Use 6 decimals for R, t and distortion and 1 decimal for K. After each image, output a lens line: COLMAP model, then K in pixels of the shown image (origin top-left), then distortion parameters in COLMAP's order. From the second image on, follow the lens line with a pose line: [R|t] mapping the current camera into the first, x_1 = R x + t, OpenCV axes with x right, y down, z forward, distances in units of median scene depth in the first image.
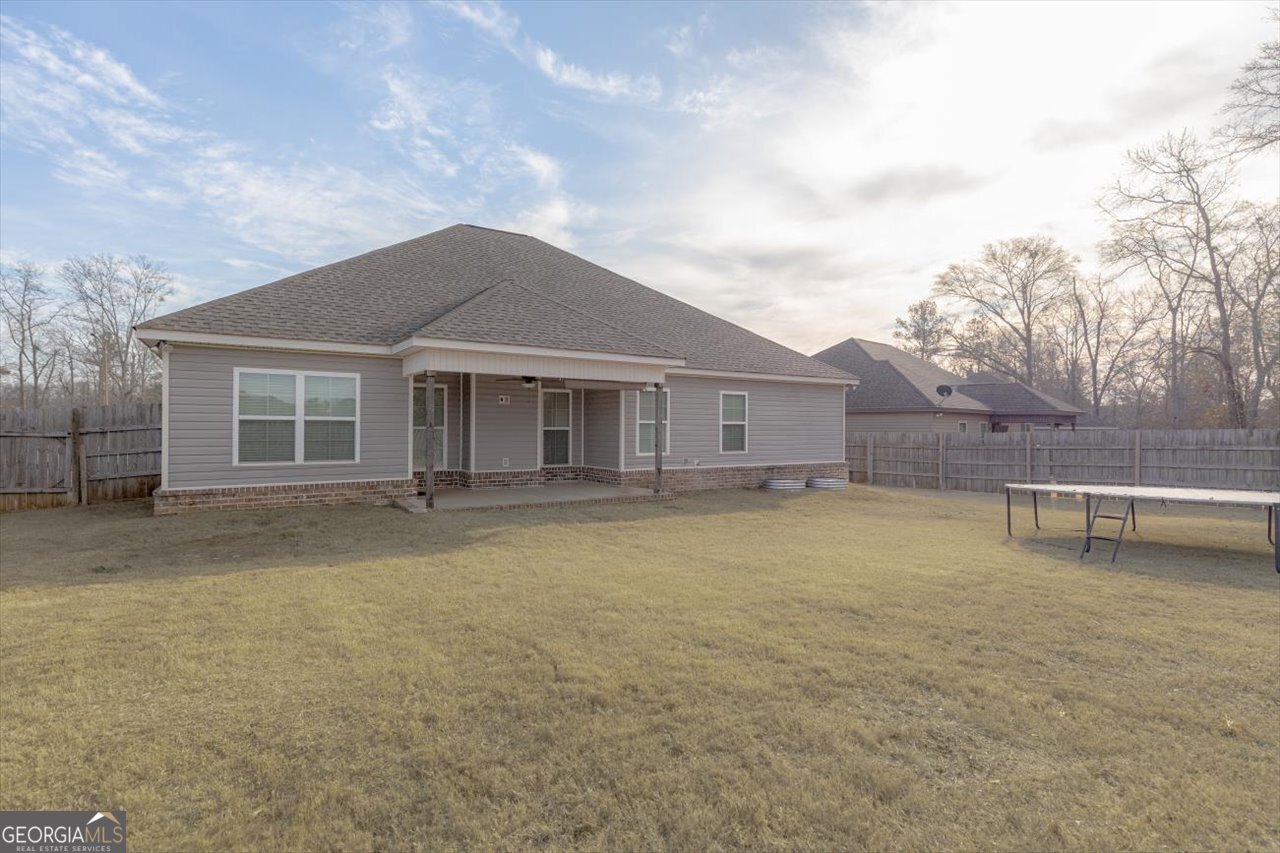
lens RADIAL K [[650.2, 0, 638.7], [0, 650.2, 445.0], [0, 0, 1]] dist [0.003474, 0.001269]
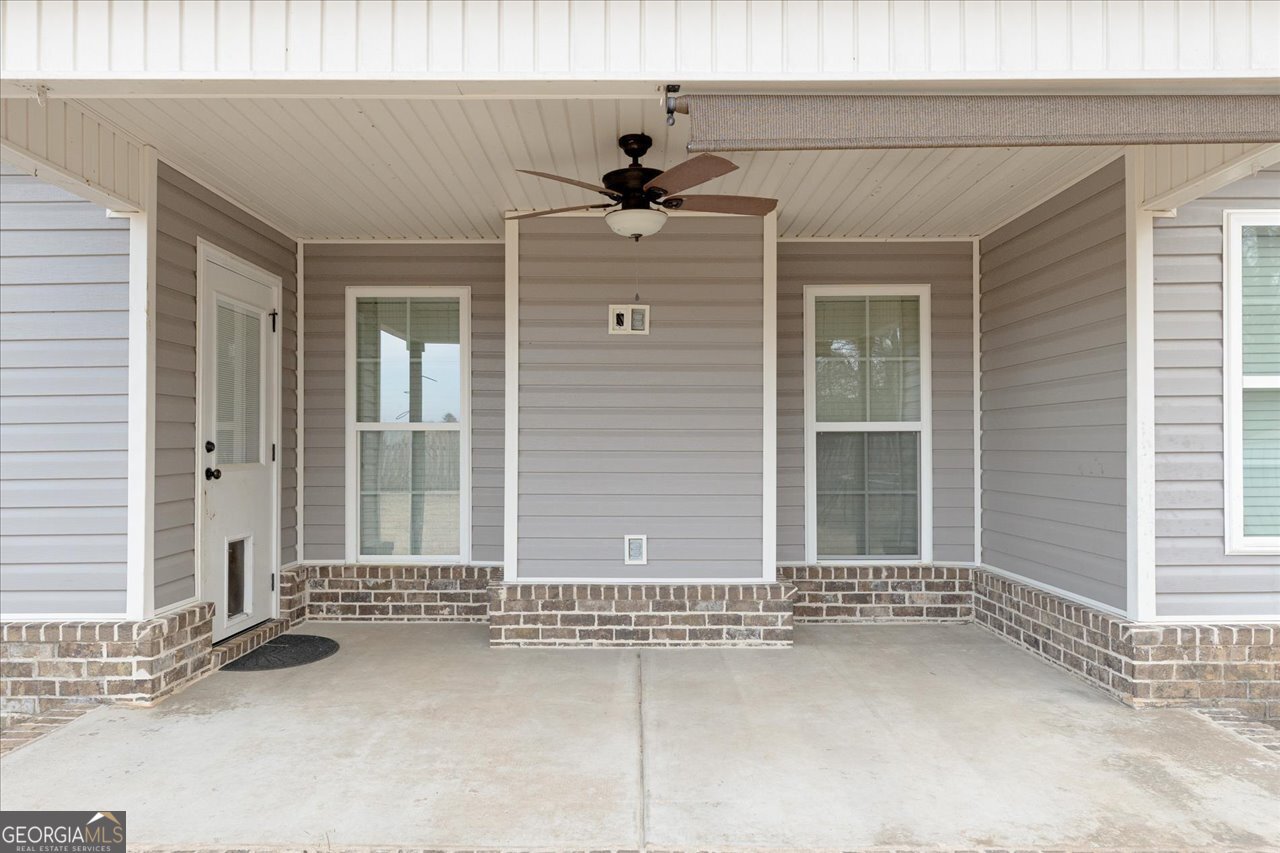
lens RADIAL K [[814.7, 0, 636.0], [0, 814.7, 443.1], [0, 0, 1]] dist [0.000776, 0.000305]
pose [[0.811724, -0.007727, -0.583990, -0.004169], [-0.009926, 0.999586, -0.027023, -0.007345], [0.583956, 0.027732, 0.811311, 0.621451]]
